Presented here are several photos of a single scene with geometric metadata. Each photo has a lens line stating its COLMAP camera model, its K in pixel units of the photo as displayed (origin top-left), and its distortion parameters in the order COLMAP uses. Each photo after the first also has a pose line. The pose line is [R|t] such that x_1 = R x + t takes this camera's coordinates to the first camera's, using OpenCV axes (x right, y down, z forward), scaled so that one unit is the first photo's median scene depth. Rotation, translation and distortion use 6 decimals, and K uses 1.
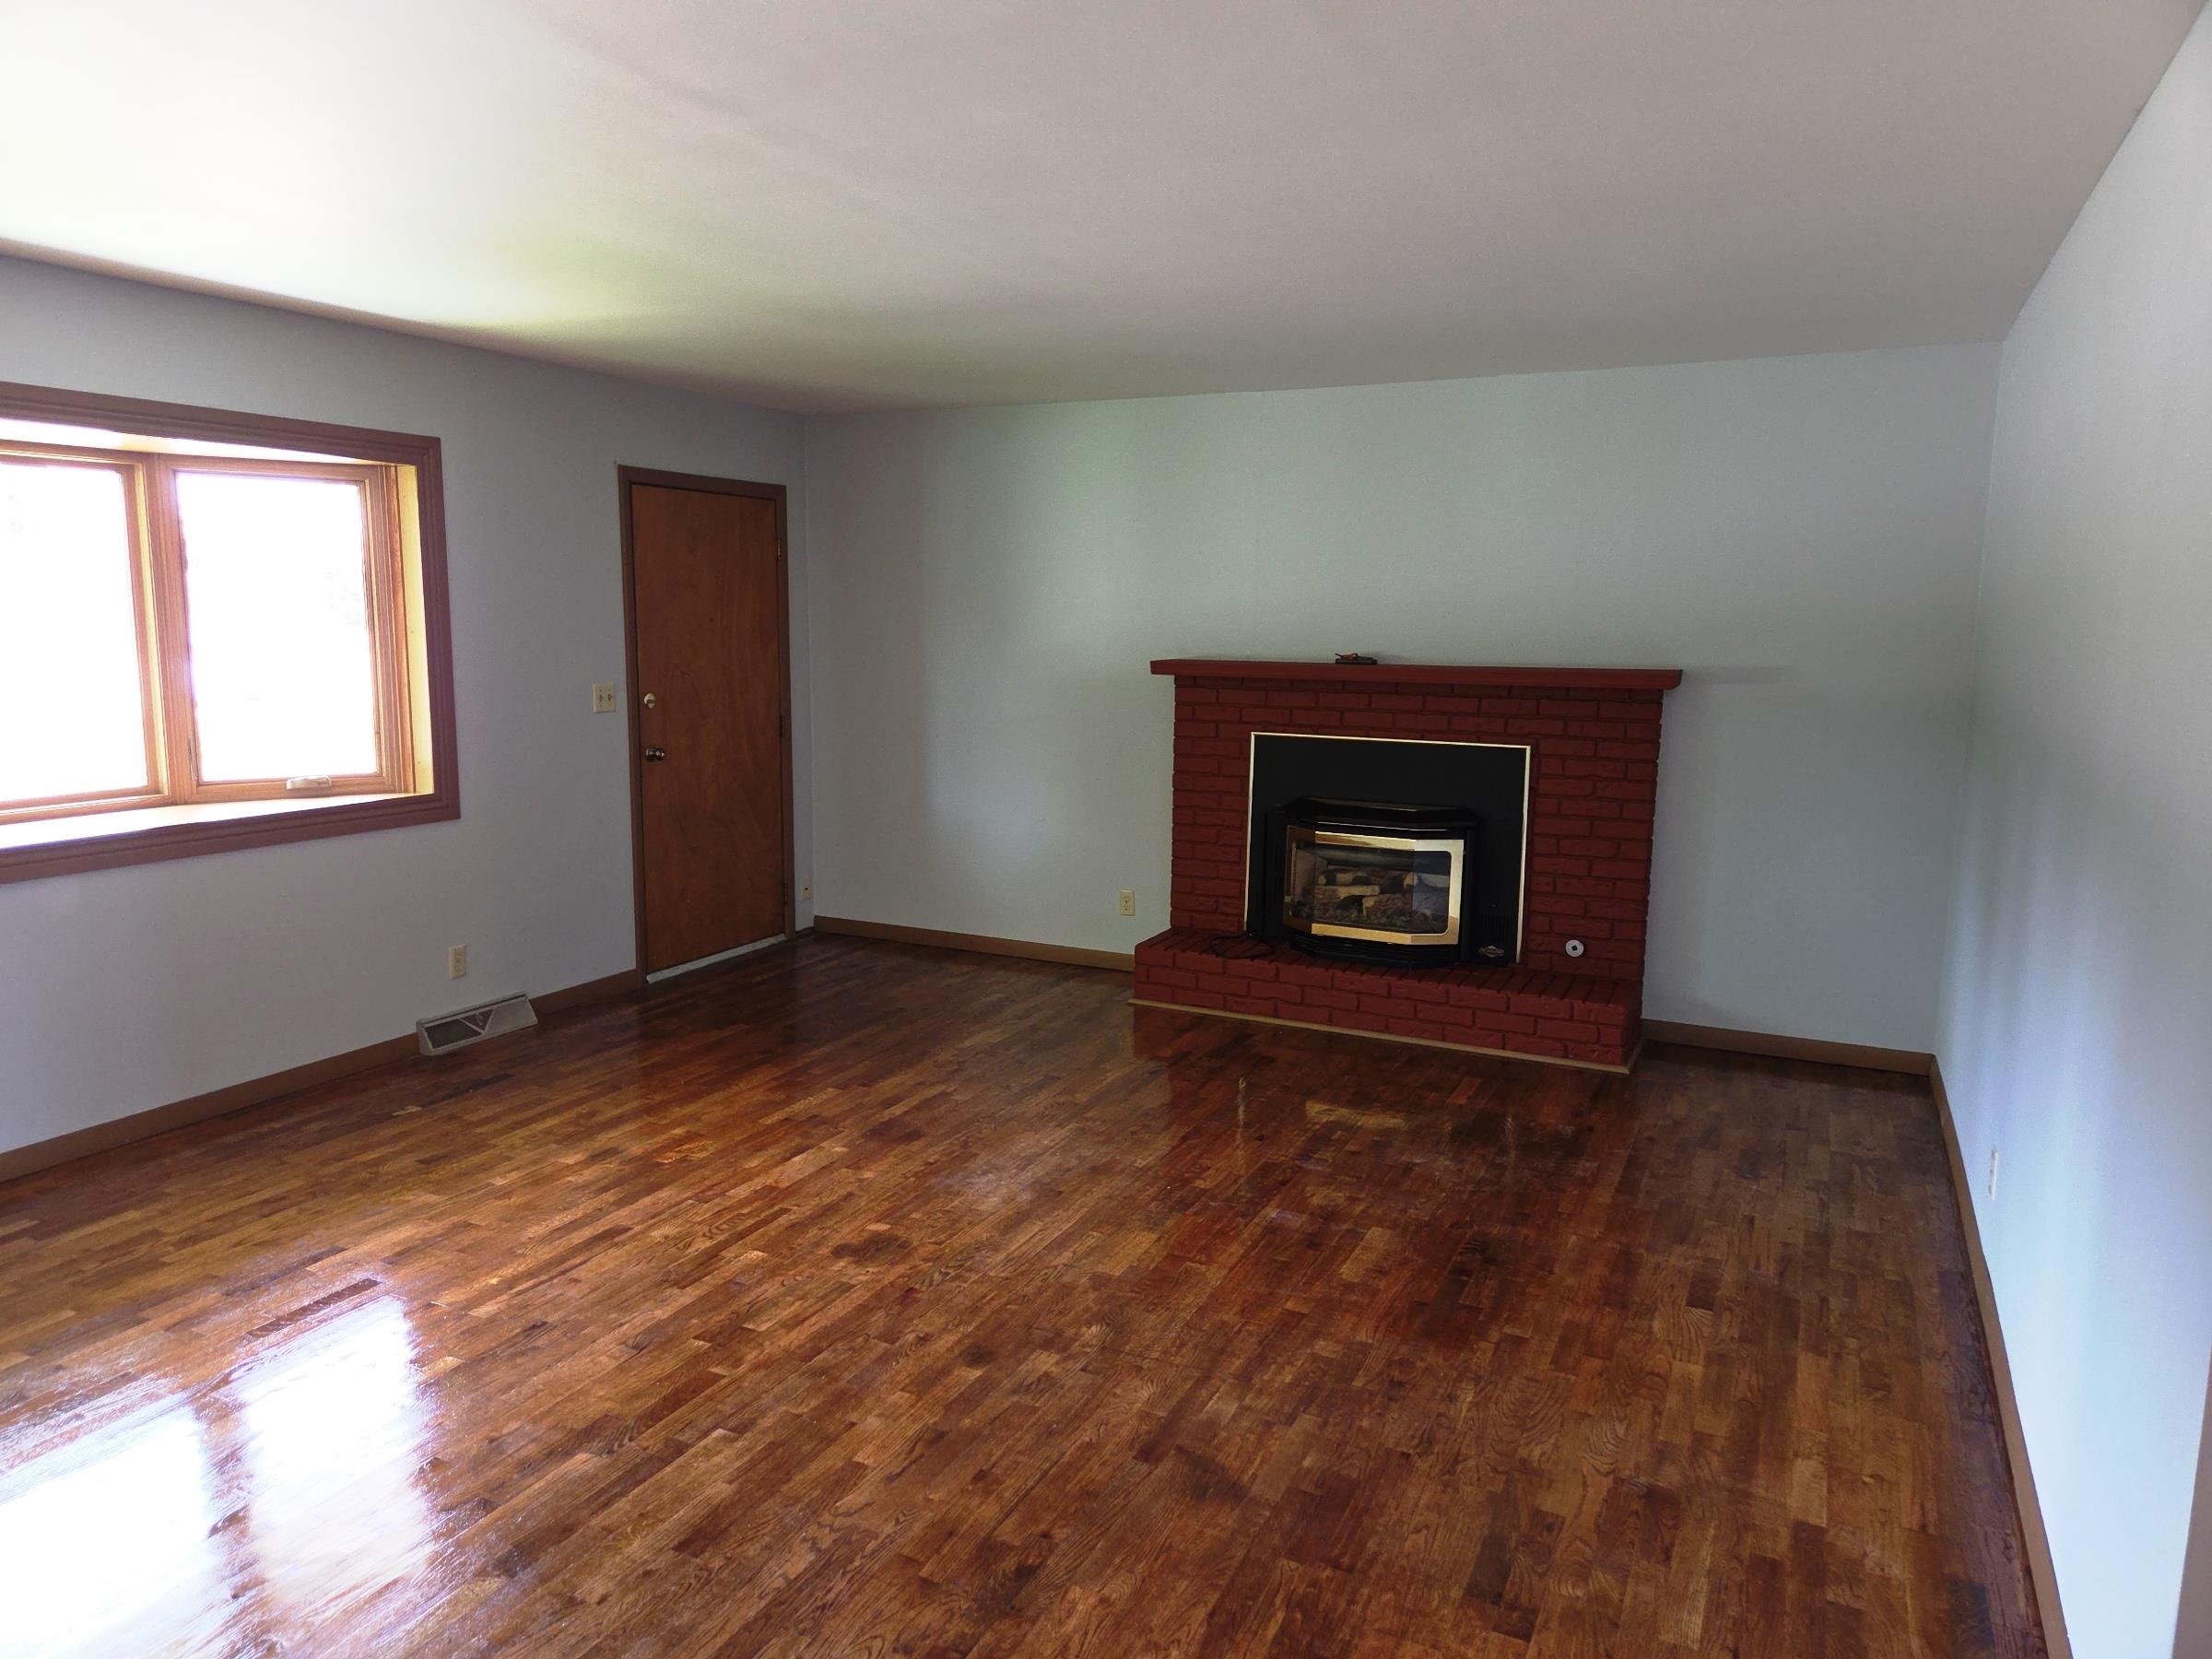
lens RADIAL K [[1476.6, 0, 1094.8], [0, 1476.6, 820.9], [0, 0, 1]] dist [0.051967, -0.019383]
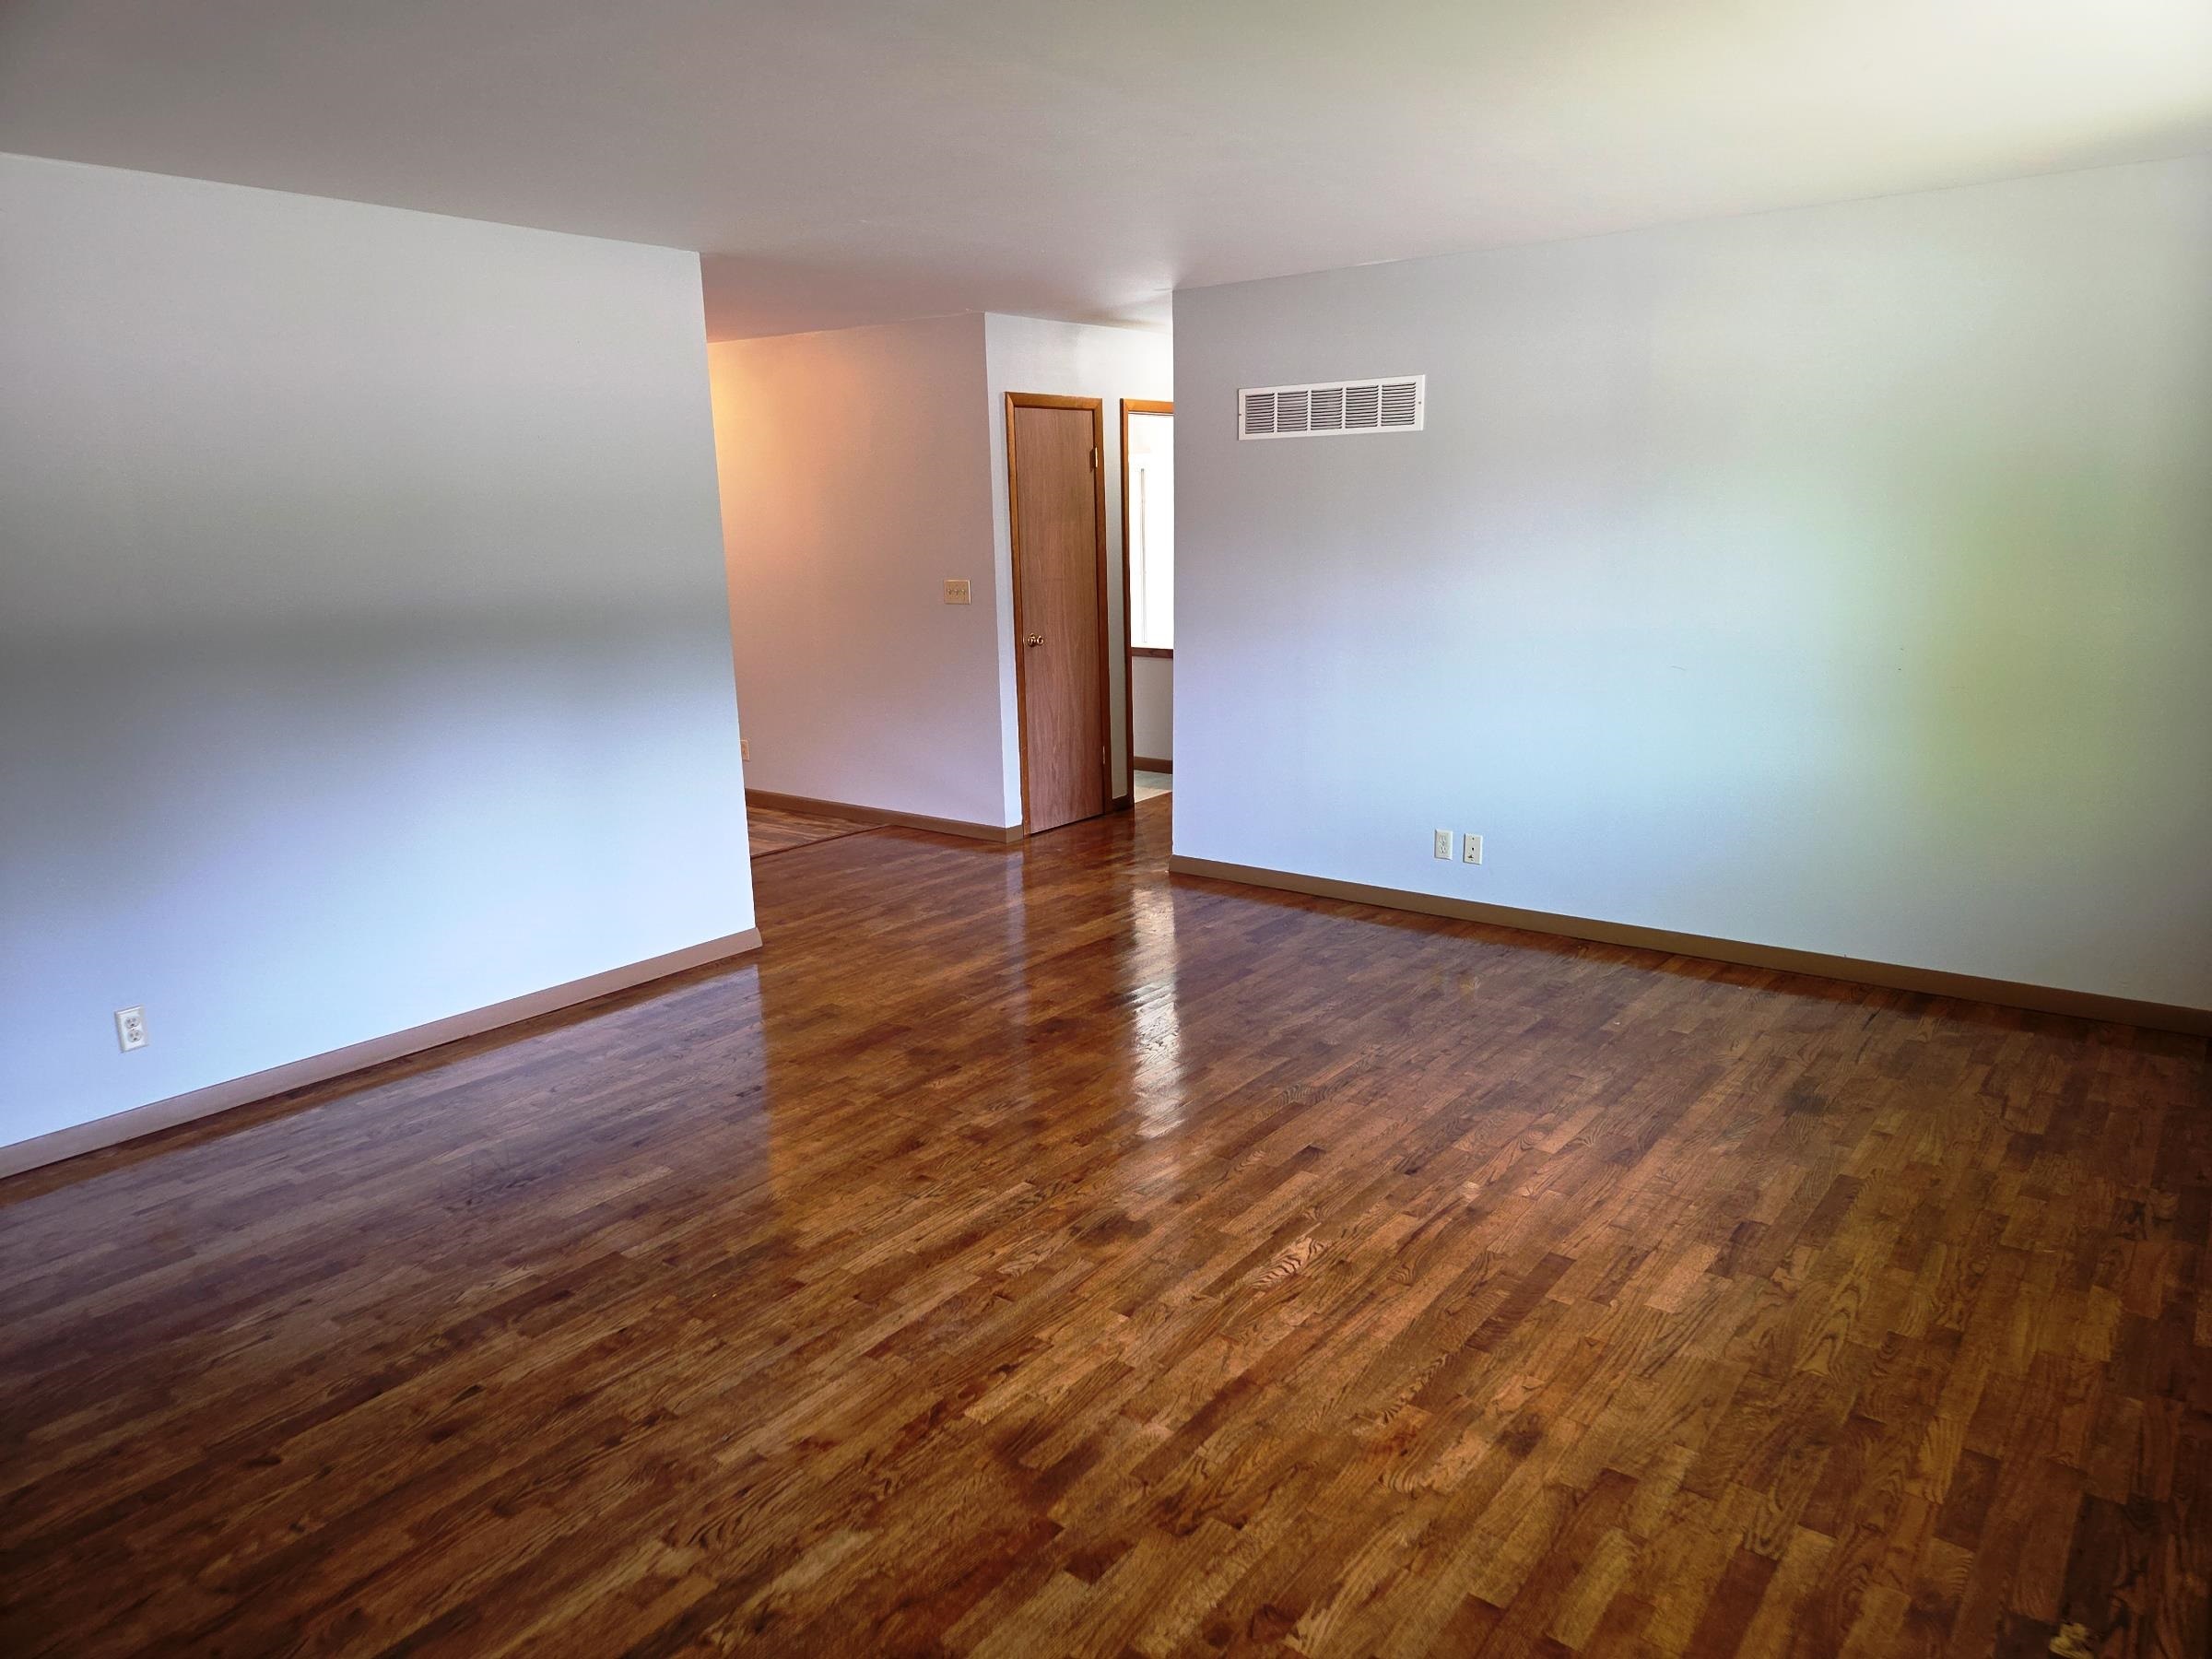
lens RADIAL K [[1476.6, 0, 1119.4], [0, 1476.6, 825.7], [0, 0, 1]] dist [0.051967, -0.019383]
pose [[-0.980627, -0.032710, 0.193133, -0.279663], [0.037038, 0.937211, 0.346791, -0.223800], [-0.192350, 0.347226, -0.917843, 1.507292]]
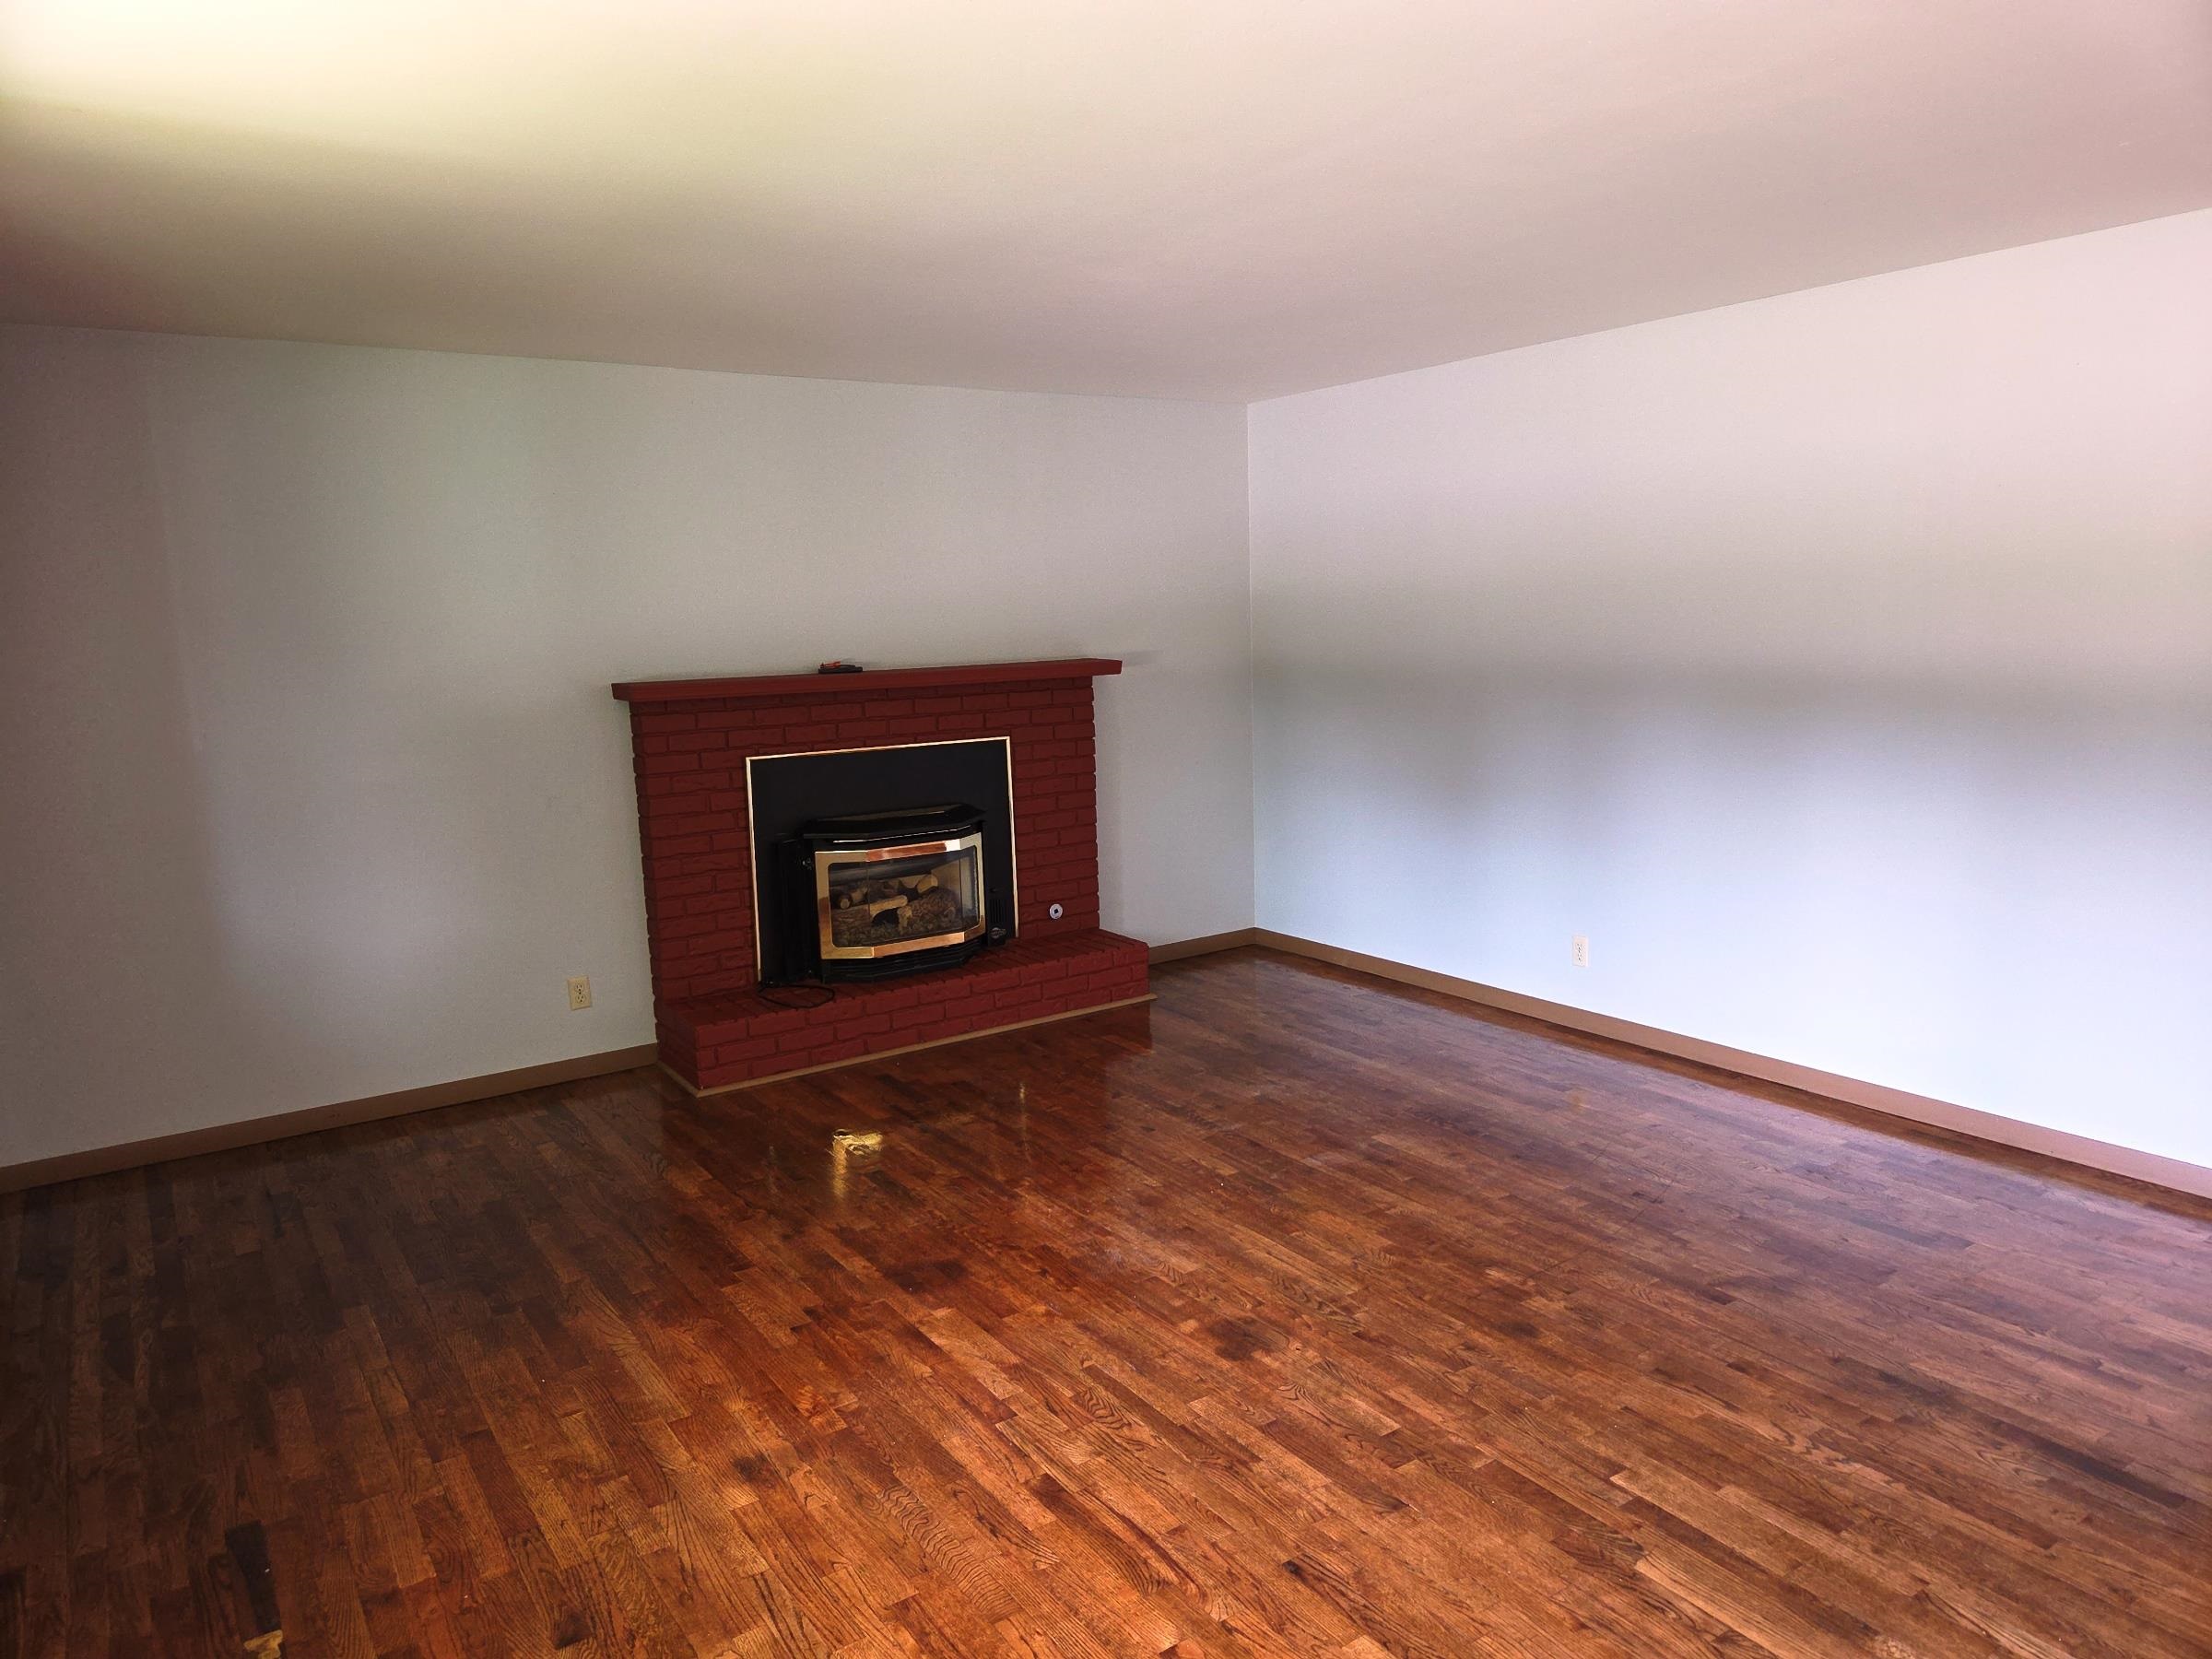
lens RADIAL K [[1476.6, 0, 1121.6], [0, 1476.6, 842.9], [0, 0, 1]] dist [0.051967, -0.019383]
pose [[0.488063, -0.165399, 0.856994, -0.773620], [0.157328, 0.982469, 0.100016, -0.088642], [-0.858512, 0.086015, 0.505528, 0.506758]]
